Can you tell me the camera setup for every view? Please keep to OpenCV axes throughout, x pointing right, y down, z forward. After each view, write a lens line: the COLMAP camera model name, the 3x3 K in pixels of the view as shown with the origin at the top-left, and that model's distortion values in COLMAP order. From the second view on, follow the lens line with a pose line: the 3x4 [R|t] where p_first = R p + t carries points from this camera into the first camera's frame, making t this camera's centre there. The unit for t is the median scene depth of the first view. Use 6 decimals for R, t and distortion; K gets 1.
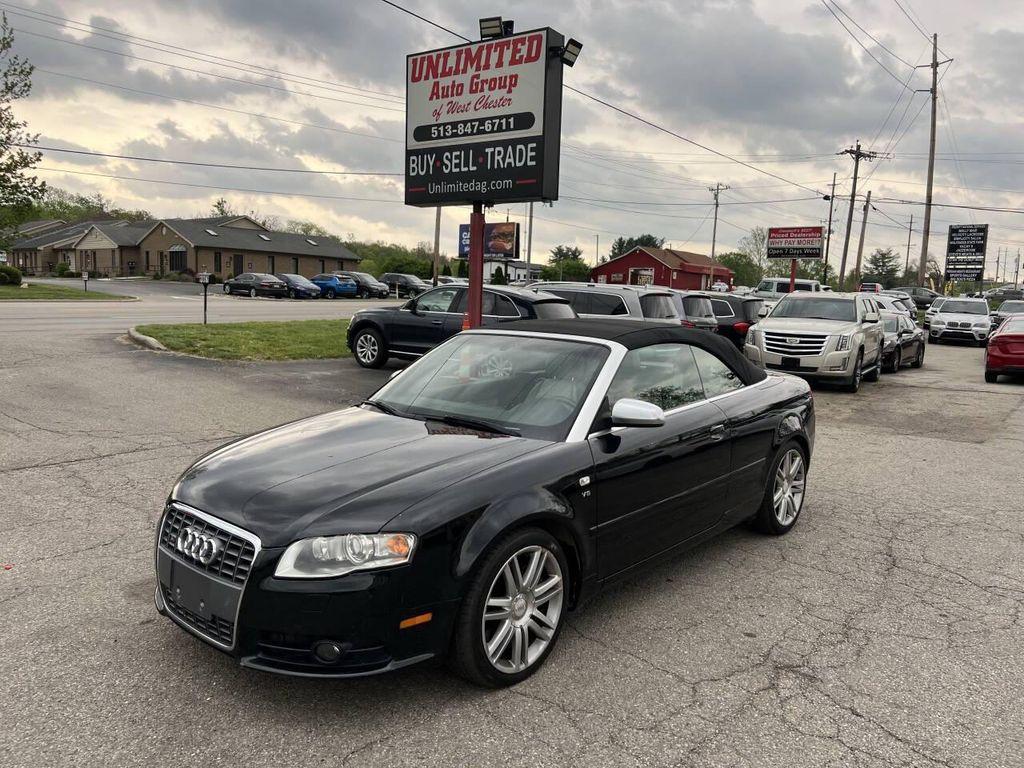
lens RADIAL K [[793.8, 0, 519.0], [0, 793.8, 393.1], [0, 0, 1]] dist [0.027050, -0.010415]
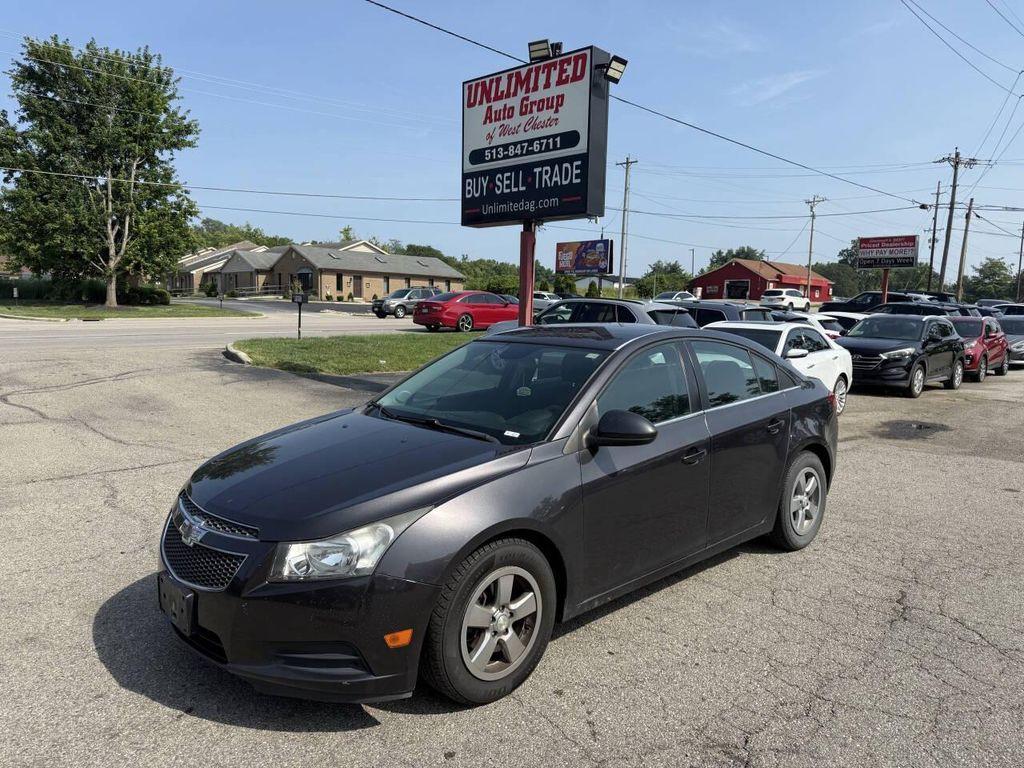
lens RADIAL K [[741.6, 0, 510.6], [0, 741.6, 389.7], [0, 0, 1]] dist [0.051650, -0.063240]
pose [[0.989291, 0.004922, -0.145877, 0.067756], [-0.006966, 0.999885, -0.013505, -0.008432], [0.145793, 0.014376, 0.989211, 0.048484]]
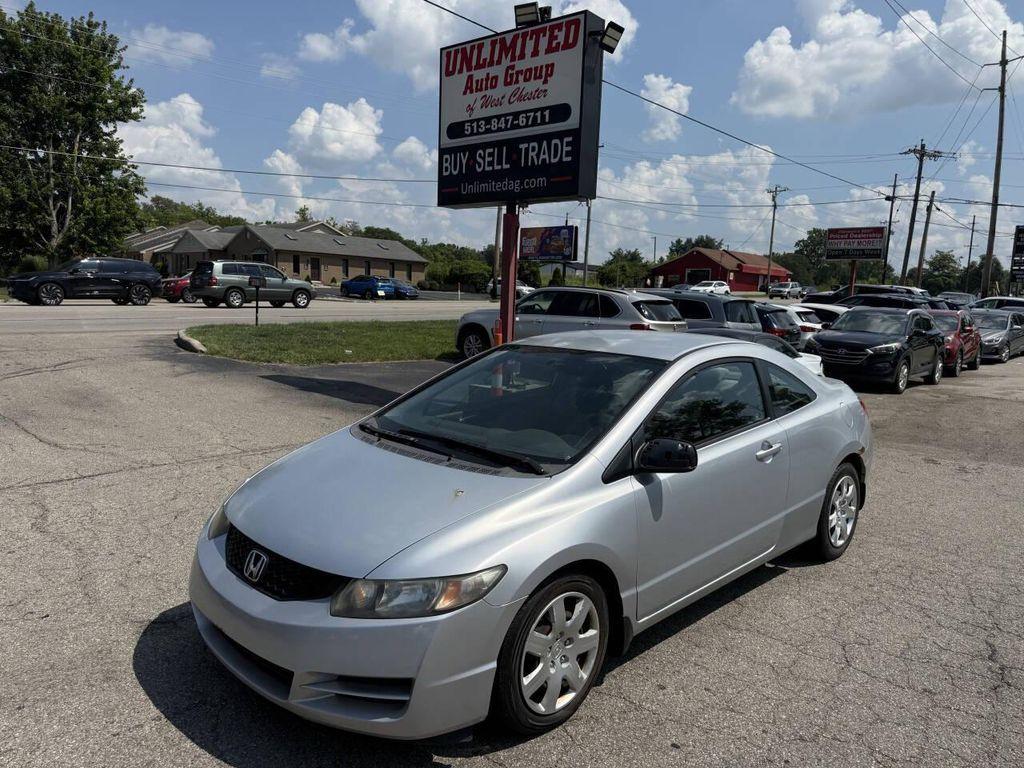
lens RADIAL K [[741.6, 0, 508.3], [0, 741.6, 399.0], [0, 0, 1]] dist [0.051650, -0.063240]
pose [[0.995449, 0.015556, -0.094023, 0.031628], [-0.014004, 0.999755, 0.017148, -0.020605], [0.094266, -0.015754, 0.995422, 0.112689]]
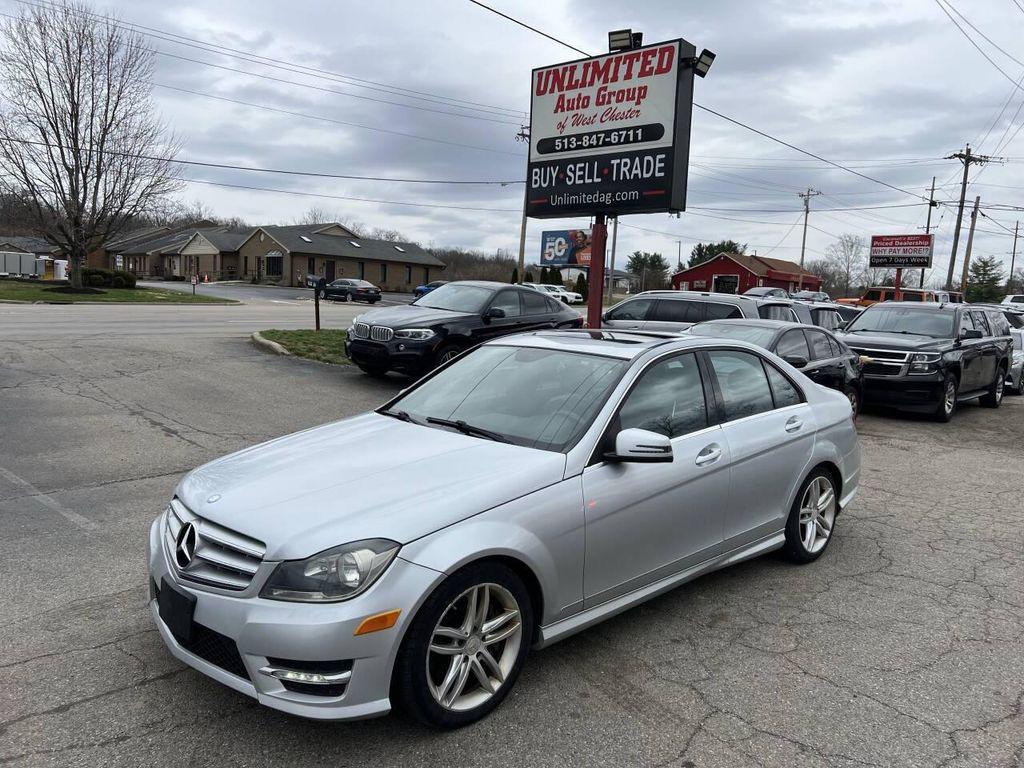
lens RADIAL K [[793.8, 0, 509.1], [0, 793.8, 382.7], [0, 0, 1]] dist [0.027050, -0.010415]
pose [[0.994329, 0.021085, -0.104232, -0.058093], [-0.023141, 0.999560, -0.018554, -0.006073], [0.103795, 0.020860, 0.994380, -0.002008]]
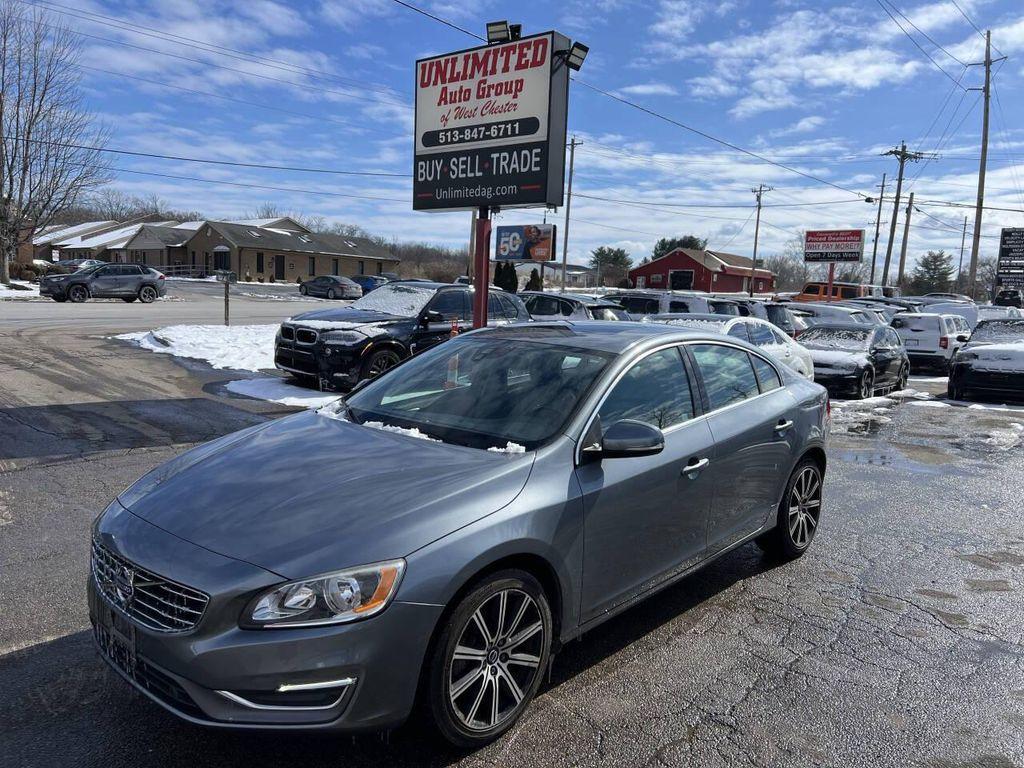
lens RADIAL K [[793.8, 0, 511.6], [0, 793.8, 387.9], [0, 0, 1]] dist [0.027050, -0.010415]
pose [[0.998104, 0.014122, -0.059916, 0.045567], [-0.014593, 0.999866, -0.007439, -0.008348], [0.059803, 0.008300, 0.998176, 0.013449]]
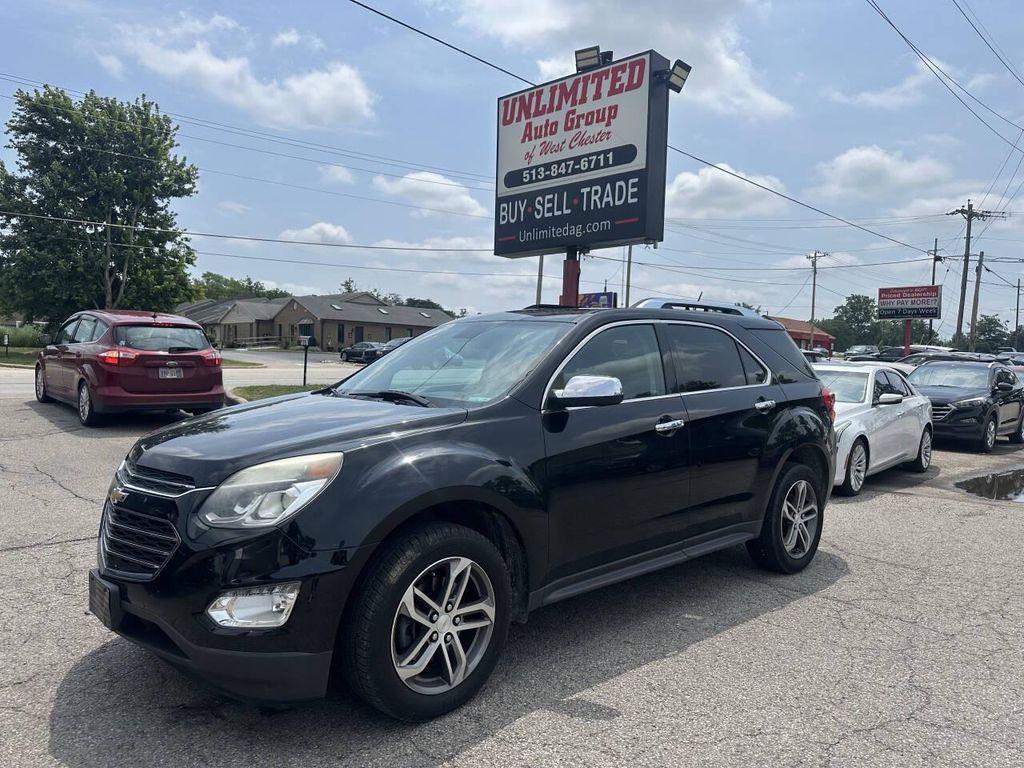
lens RADIAL K [[741.6, 0, 512.3], [0, 741.6, 392.6], [0, 0, 1]] dist [0.051650, -0.063240]
pose [[0.990224, -0.001026, -0.139484, -0.001777], [-0.010580, 0.996540, -0.082437, -0.005096], [0.139086, 0.083107, 0.986787, 0.167732]]
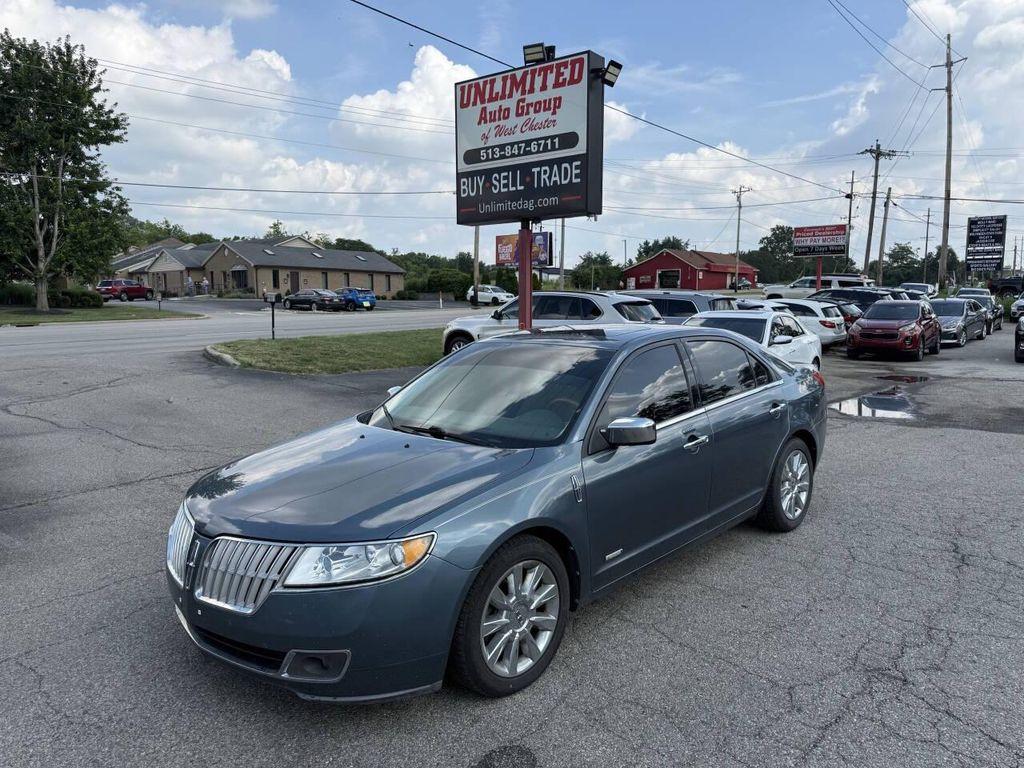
lens RADIAL K [[741.6, 0, 517.3], [0, 741.6, 395.9], [0, 0, 1]] dist [0.051650, -0.063240]
pose [[0.998355, -0.028760, -0.049592, -0.020907], [0.029068, 0.999562, 0.005499, -0.009086], [0.049412, -0.006931, 0.998754, 0.003085]]
